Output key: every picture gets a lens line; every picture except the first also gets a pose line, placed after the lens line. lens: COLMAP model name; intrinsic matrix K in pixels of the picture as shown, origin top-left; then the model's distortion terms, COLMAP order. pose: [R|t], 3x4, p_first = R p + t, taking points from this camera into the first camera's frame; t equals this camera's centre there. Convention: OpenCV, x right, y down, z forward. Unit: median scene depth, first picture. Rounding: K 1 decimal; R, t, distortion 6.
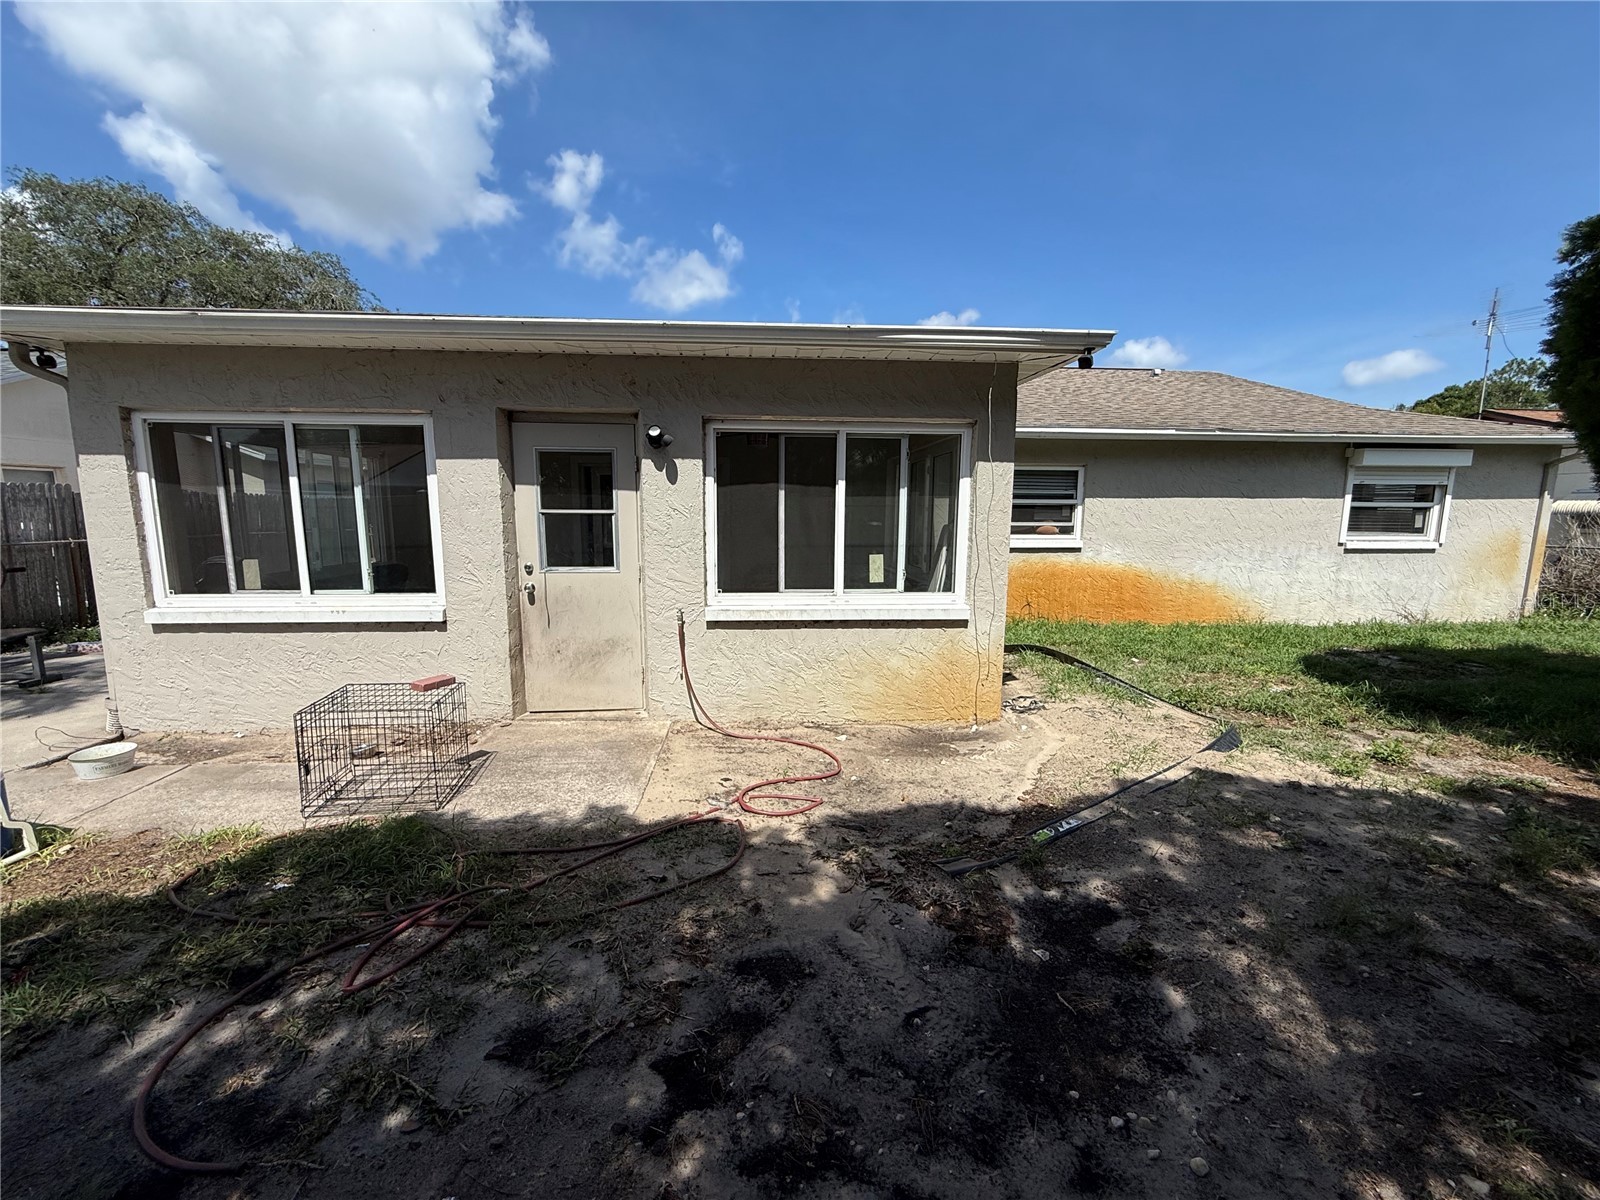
lens RADIAL K [[637.6, 0, 796.4], [0, 637.6, 600.5], [0, 0, 1]] dist [0.000358, -0.000445]
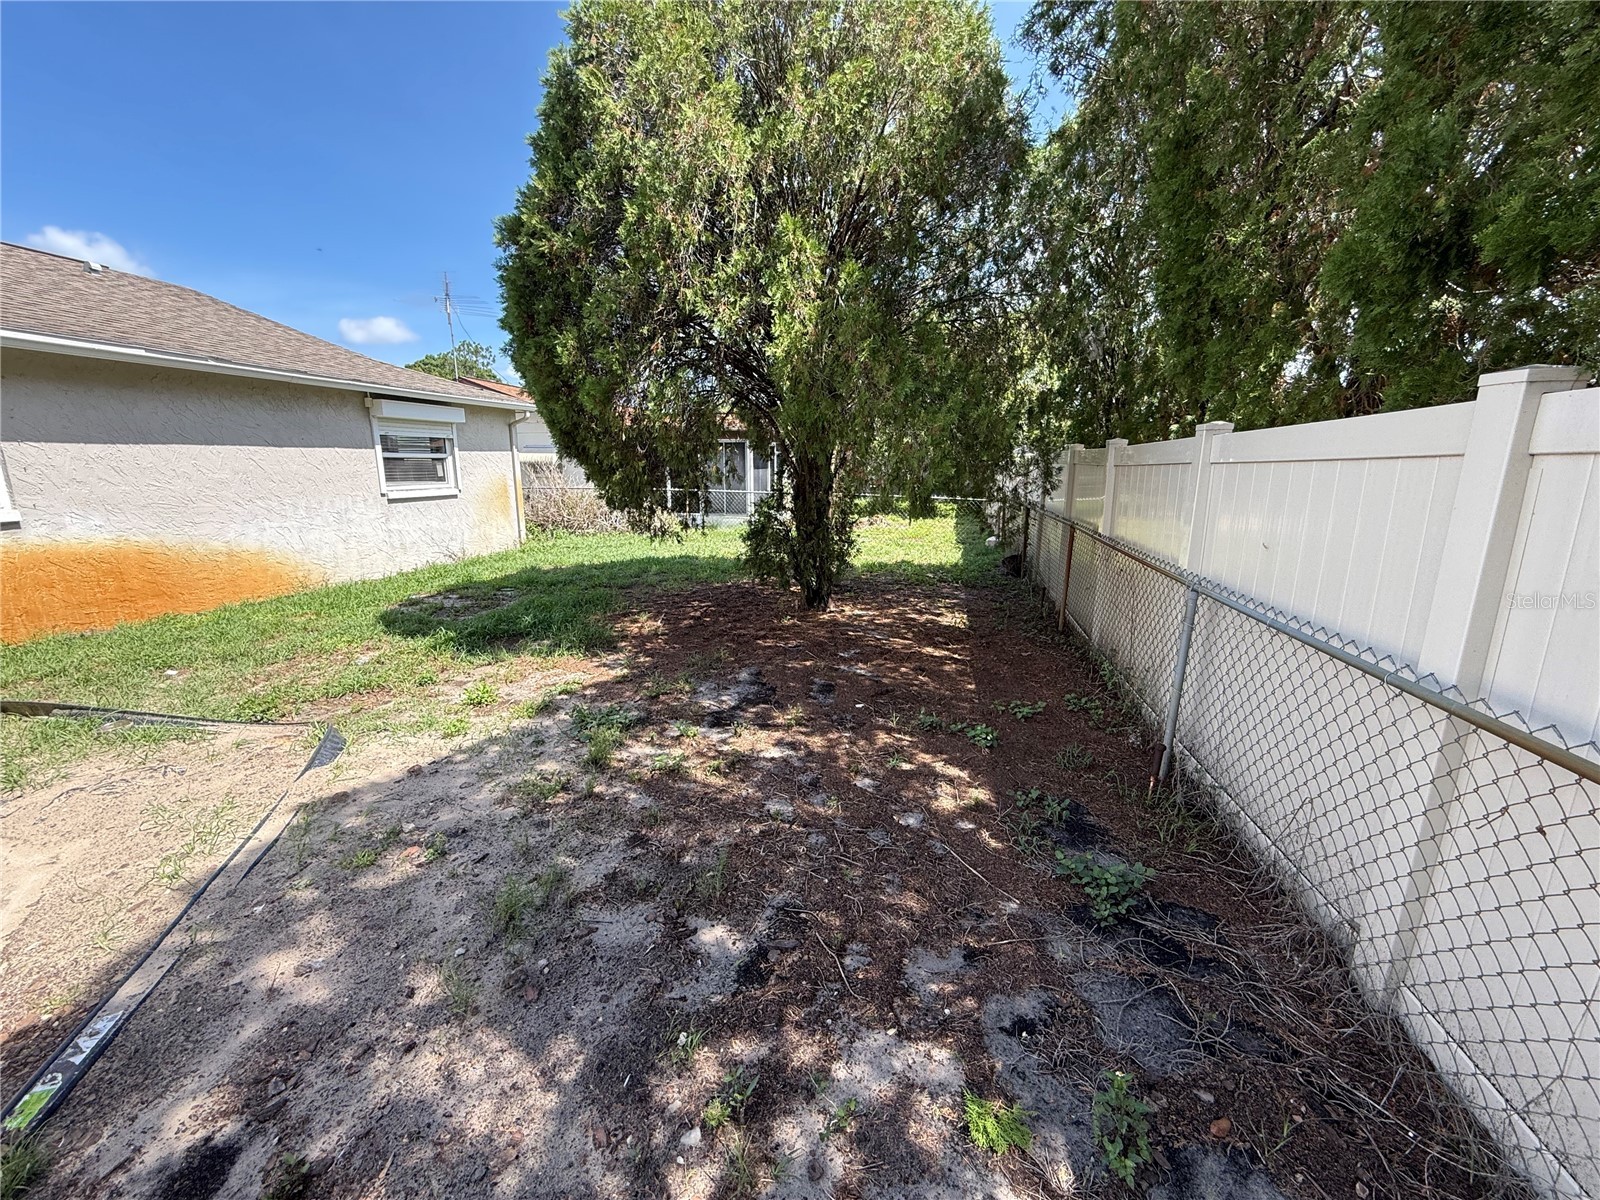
lens RADIAL K [[637.6, 0, 796.4], [0, 637.6, 600.5], [0, 0, 1]] dist [0.000358, -0.000445]
pose [[0.285214, -0.206263, 0.936007, 0.110012], [0.134373, 0.975530, 0.174027, -0.023843], [-0.948998, 0.076139, 0.305951, 0.151674]]
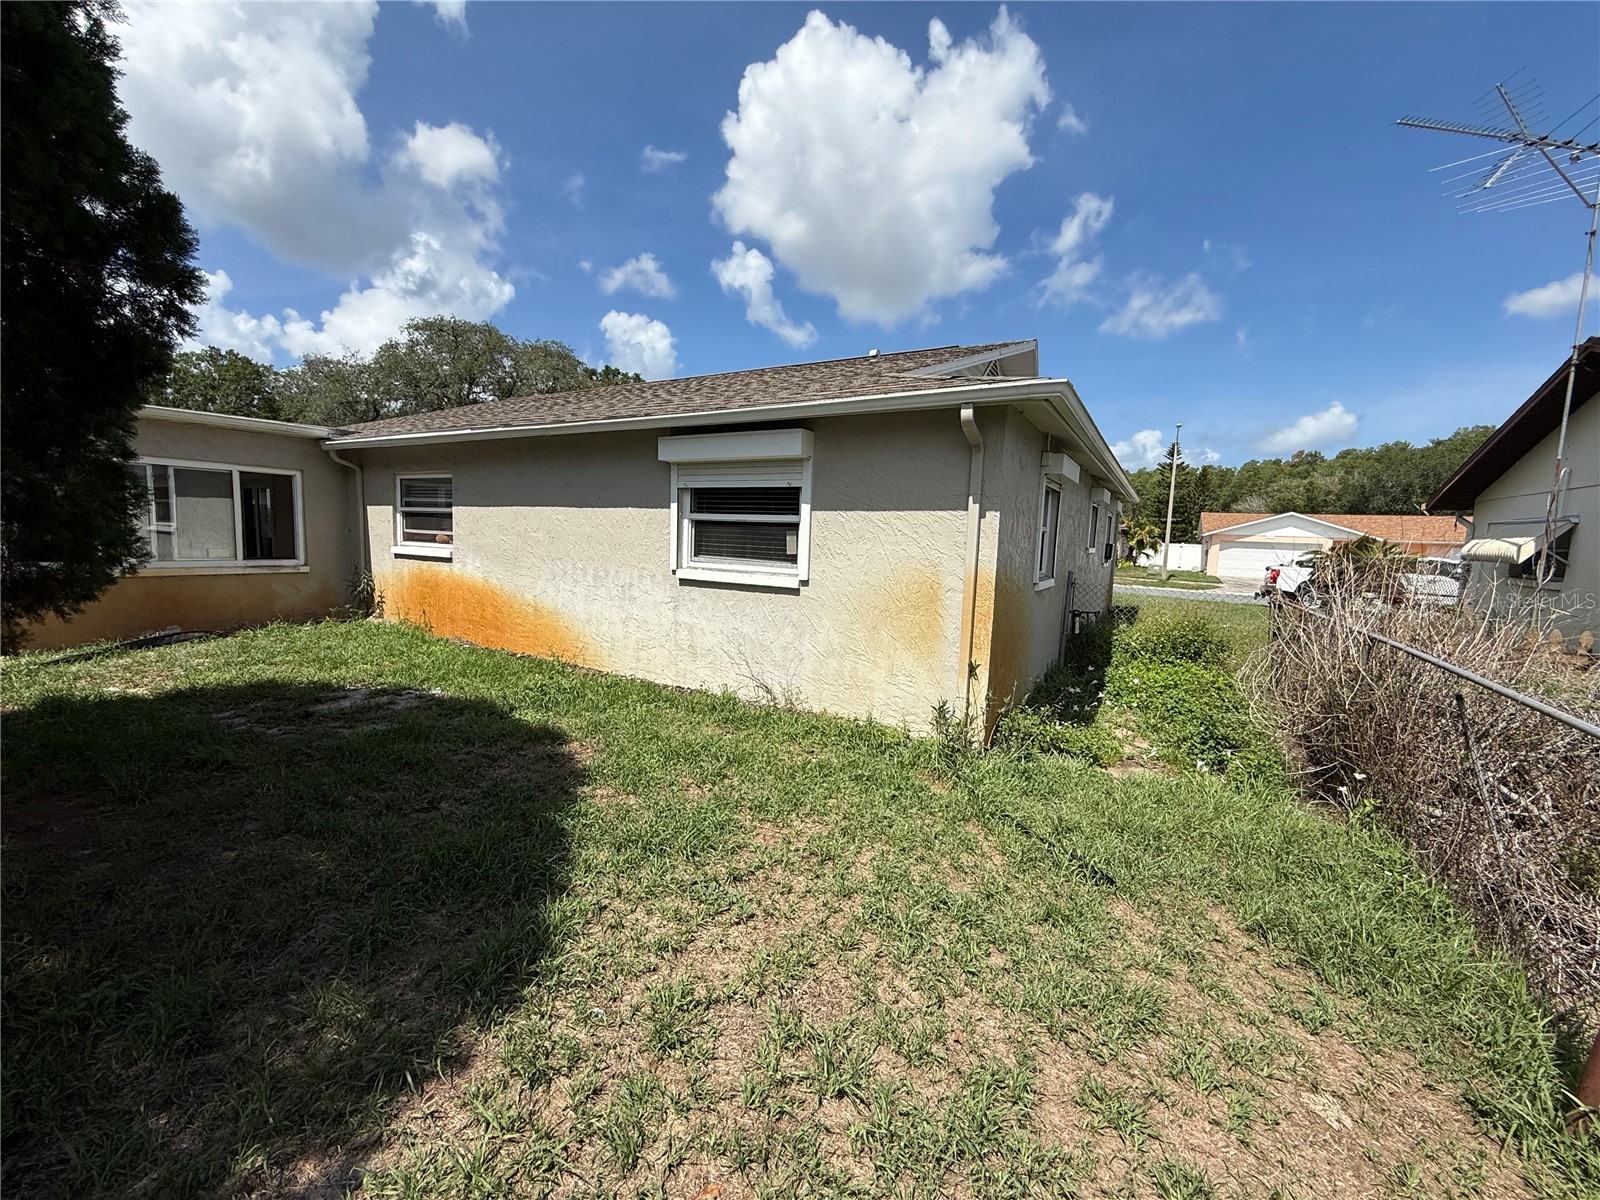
lens RADIAL K [[640.5, 0, 791.5], [0, 640.5, 607.0], [0, 0, 1]] dist [0.000525, -0.000076]
pose [[0.823648, 0.089174, -0.560047, 2.624465], [-0.112255, 0.993656, -0.006874, -0.112986], [0.555881, 0.068530, 0.828433, 0.921718]]
